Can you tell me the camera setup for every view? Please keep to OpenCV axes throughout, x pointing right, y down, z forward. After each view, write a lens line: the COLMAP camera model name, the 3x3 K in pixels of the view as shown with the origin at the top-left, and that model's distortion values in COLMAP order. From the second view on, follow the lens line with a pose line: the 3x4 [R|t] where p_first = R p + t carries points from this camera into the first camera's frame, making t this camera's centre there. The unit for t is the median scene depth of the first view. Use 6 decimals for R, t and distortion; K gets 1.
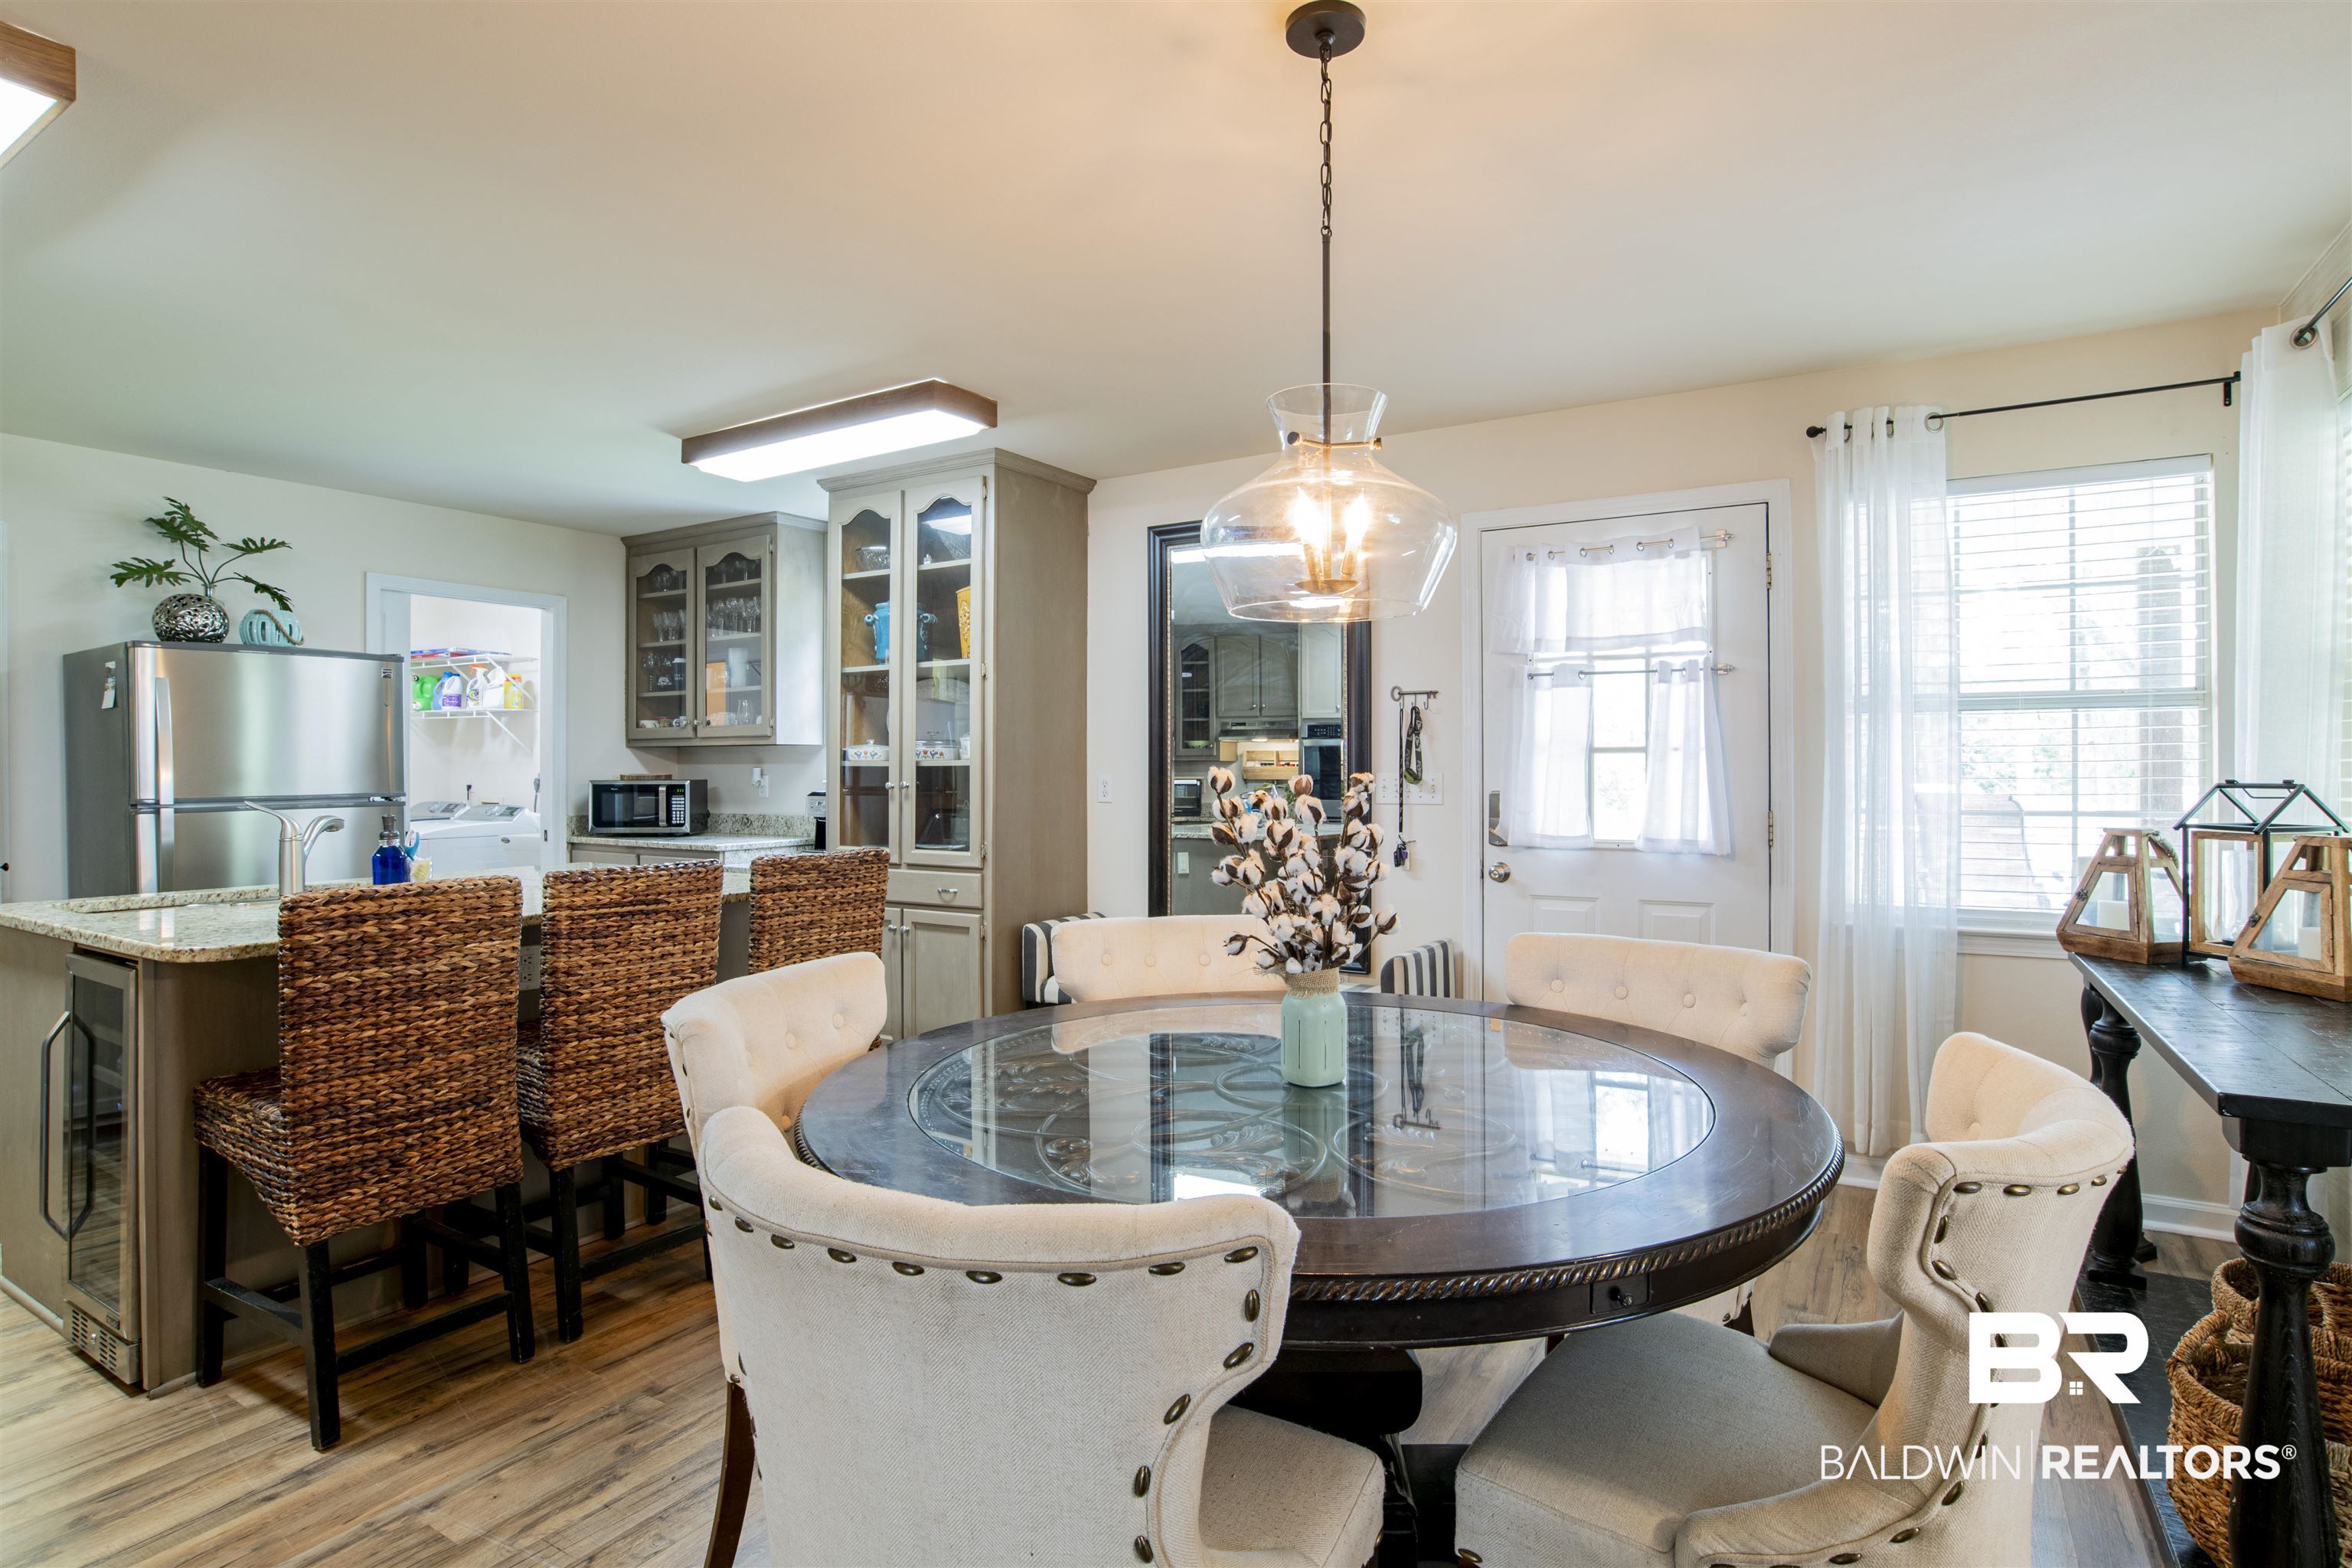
lens RADIAL K [[1199.3, 0, 1187.5], [0, 1199.3, 773.0], [0, 0, 1]] dist [-0.063296, 0.024870]
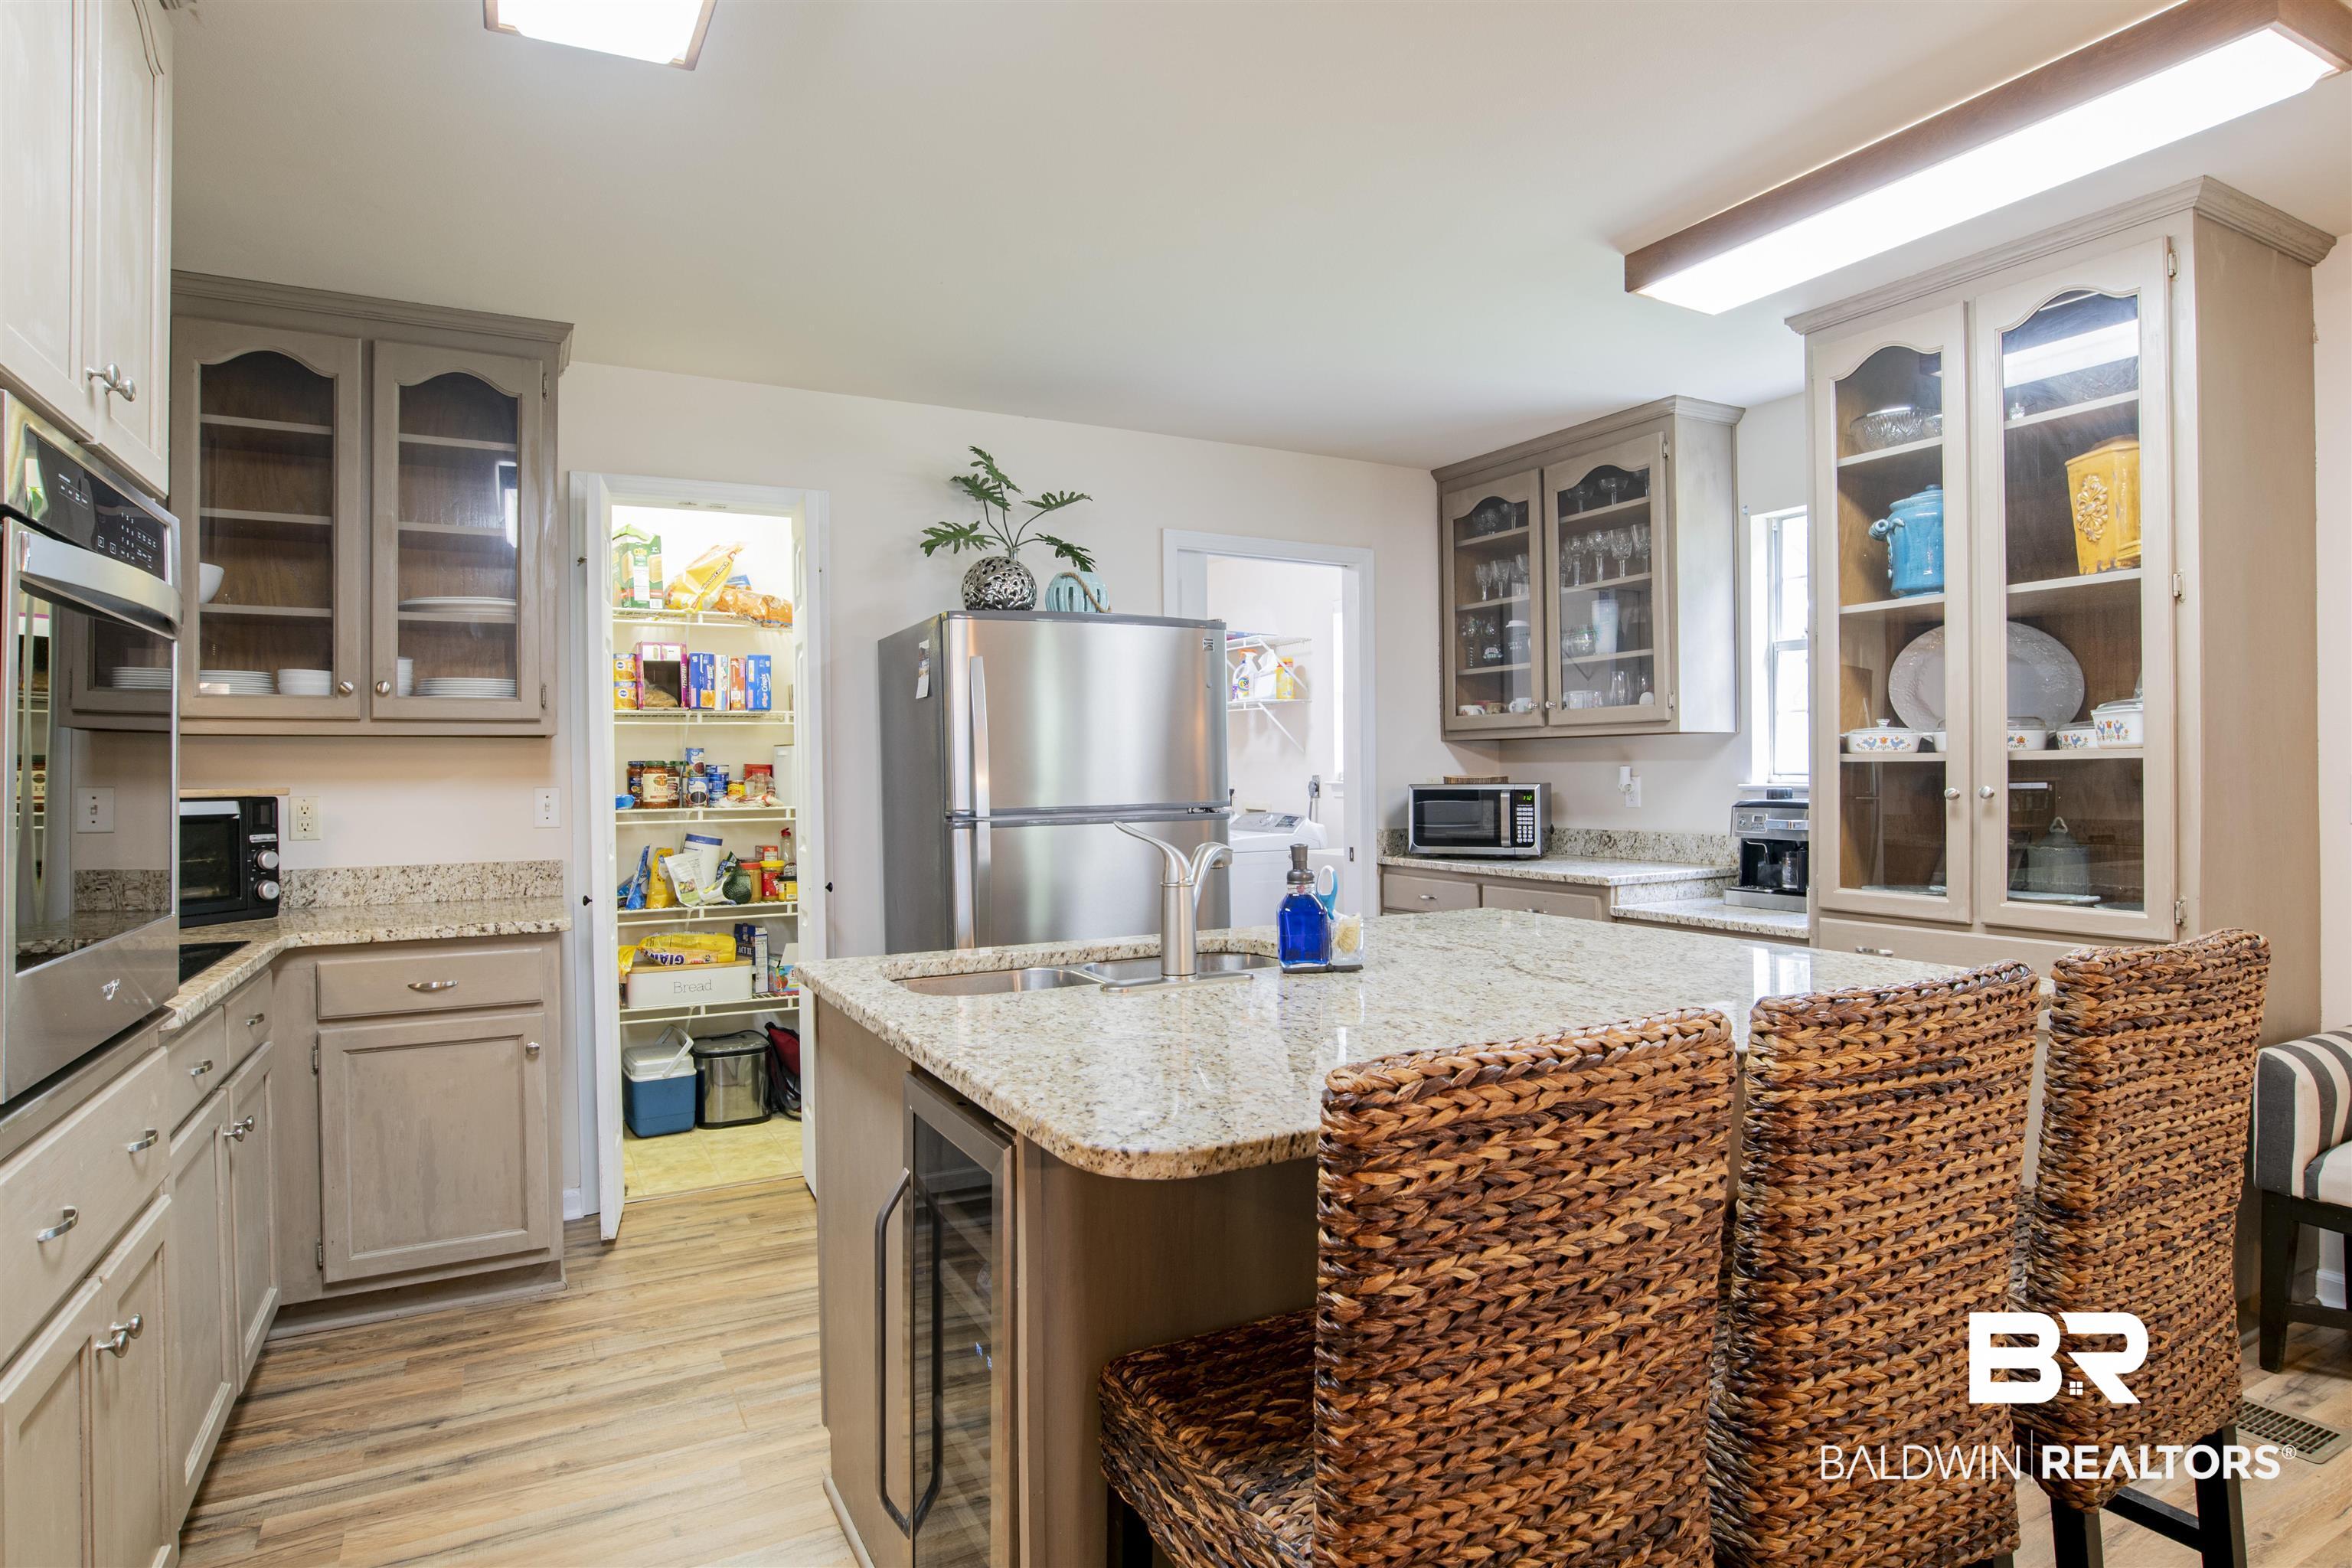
lens RADIAL K [[1247.1, 0, 1176.0], [0, 1247.1, 784.0], [0, 0, 1]] dist [-0.046606, 0.000908]
pose [[0.864025, -0.000678, -0.503449, -0.285488], [0.004858, 0.999964, 0.006991, -0.000314], [0.503426, -0.008486, 0.863997, 0.279788]]
